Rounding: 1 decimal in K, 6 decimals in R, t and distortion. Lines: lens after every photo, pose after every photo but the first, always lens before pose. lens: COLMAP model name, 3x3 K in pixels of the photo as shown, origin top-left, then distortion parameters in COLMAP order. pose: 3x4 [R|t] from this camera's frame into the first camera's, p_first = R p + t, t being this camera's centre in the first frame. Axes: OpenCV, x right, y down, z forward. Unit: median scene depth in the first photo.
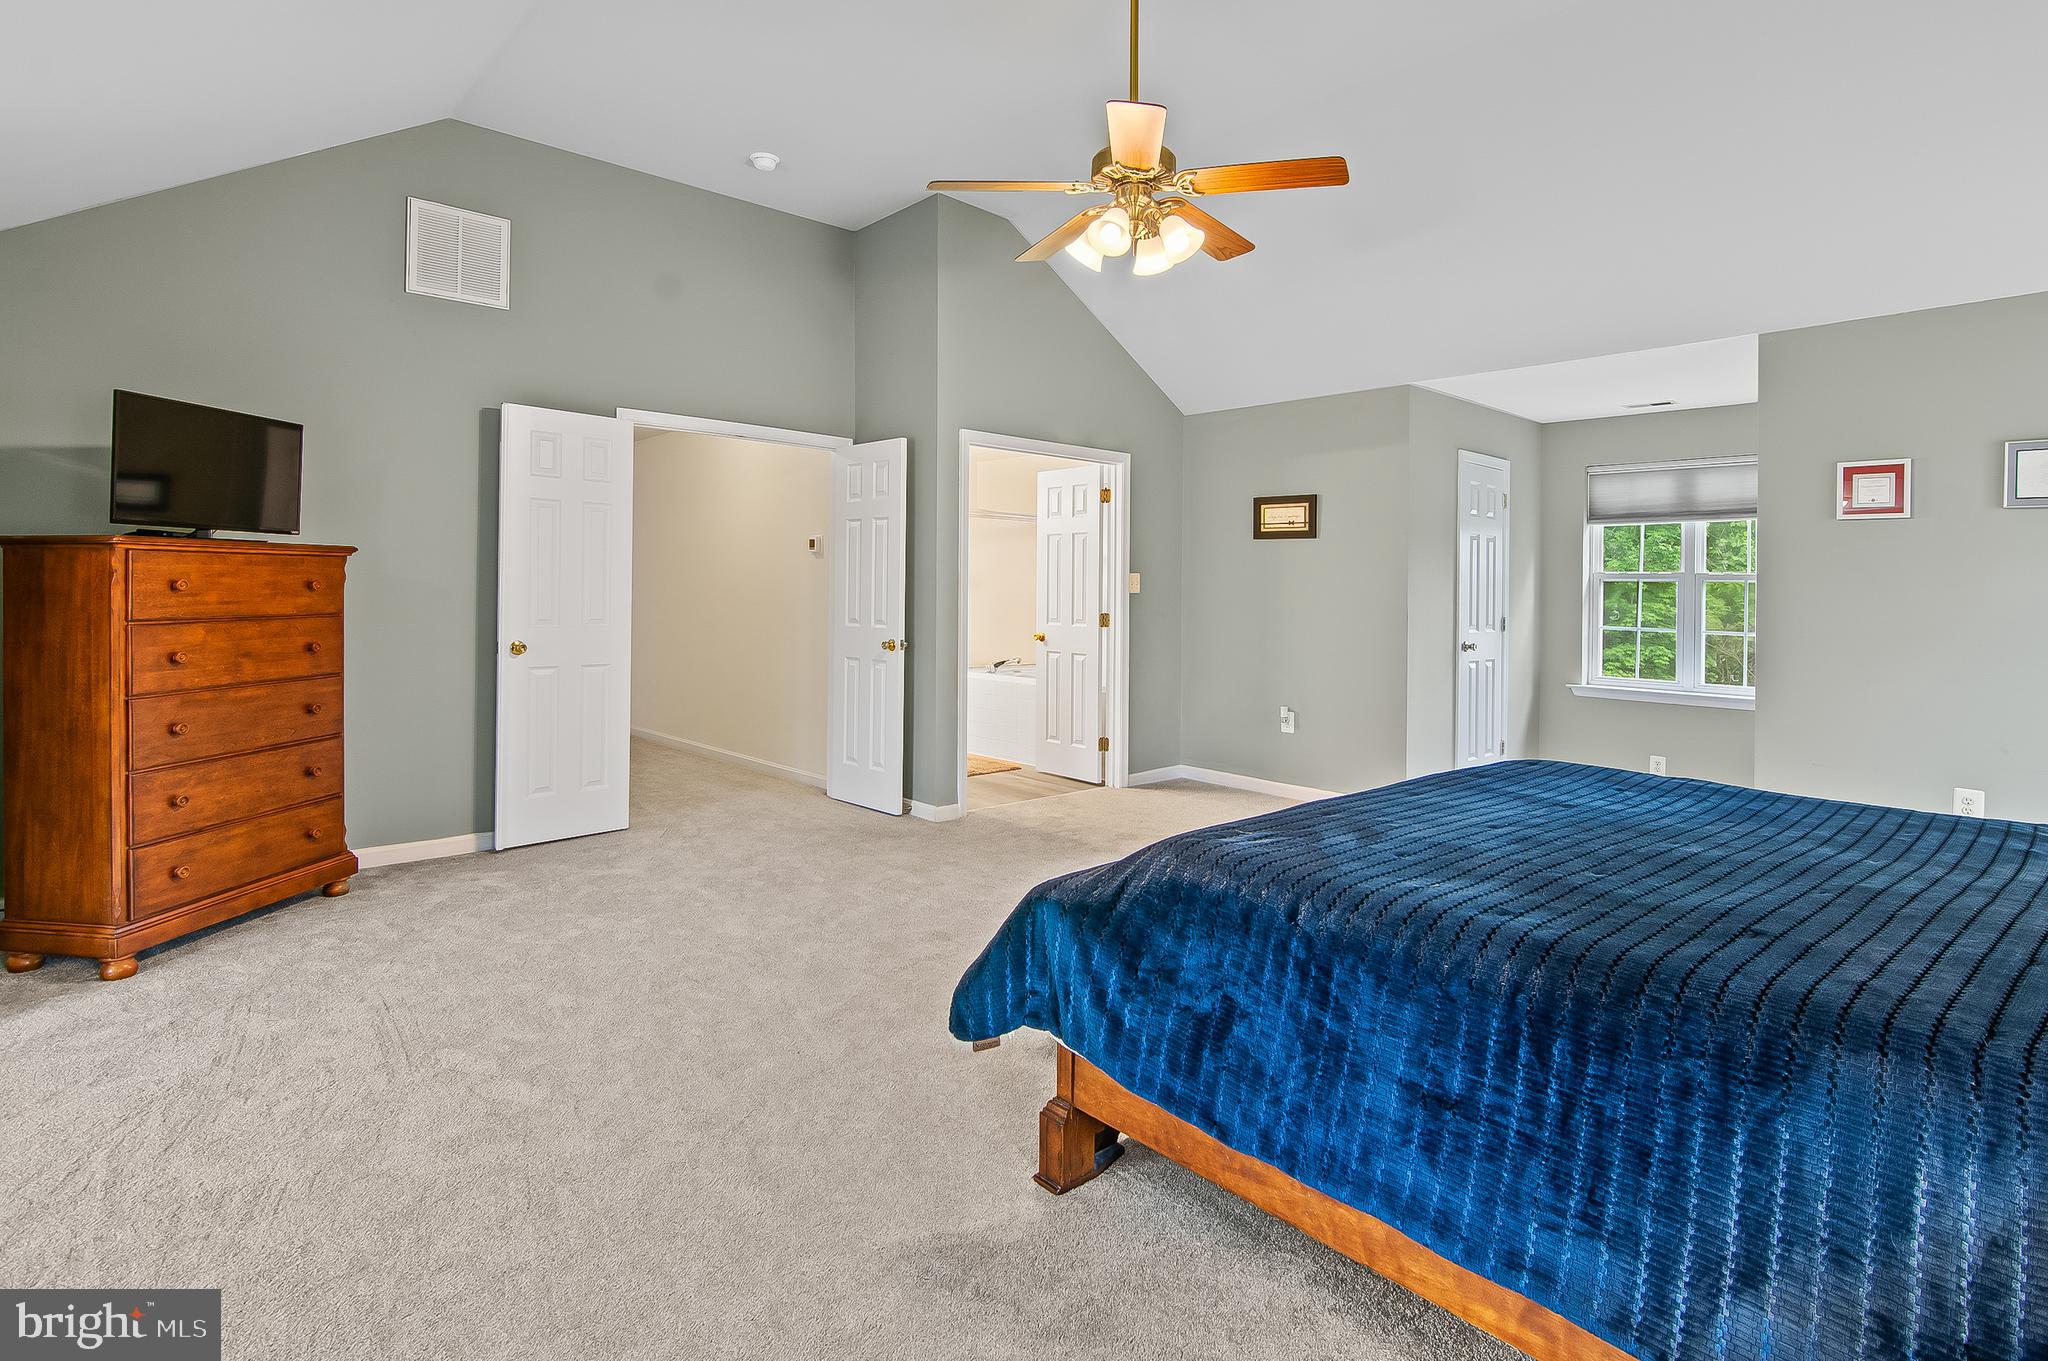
lens RADIAL K [[1011.8, 0, 1024.5], [0, 1011.8, 720.2], [0, 0, 1]] dist [-0.002116, -0.000581]
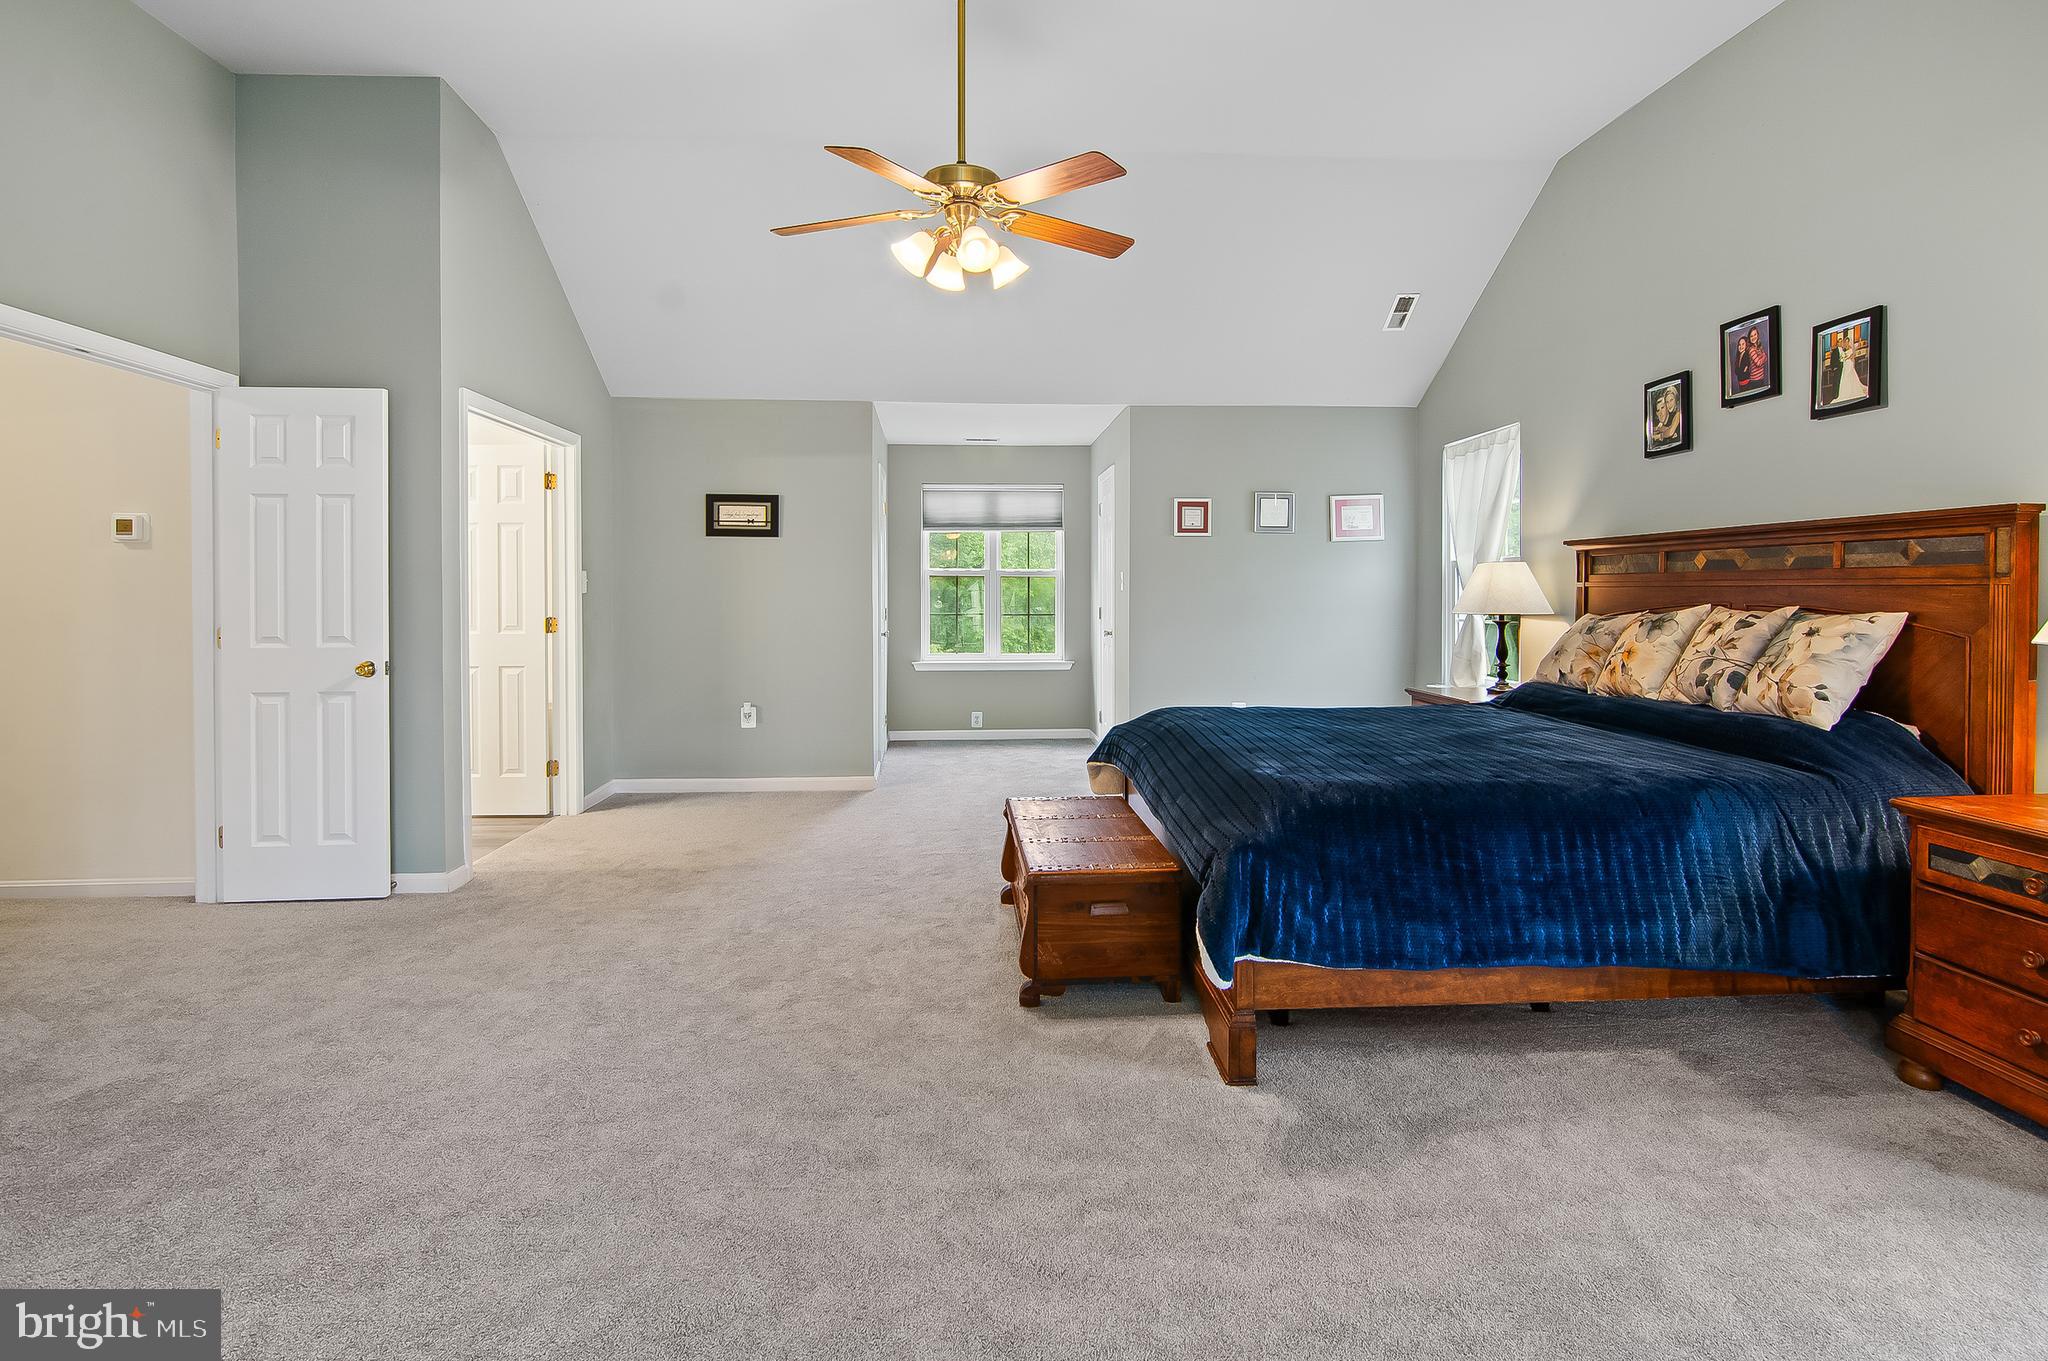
lens RADIAL K [[1011.8, 0, 1024.5], [0, 1011.8, 720.2], [0, 0, 1]] dist [-0.002116, -0.000581]
pose [[0.626481, -0.114955, 0.770913, -0.384674], [0.111206, 0.992128, 0.057570, -0.025317], [-0.771463, 0.049663, 0.634333, 0.156931]]
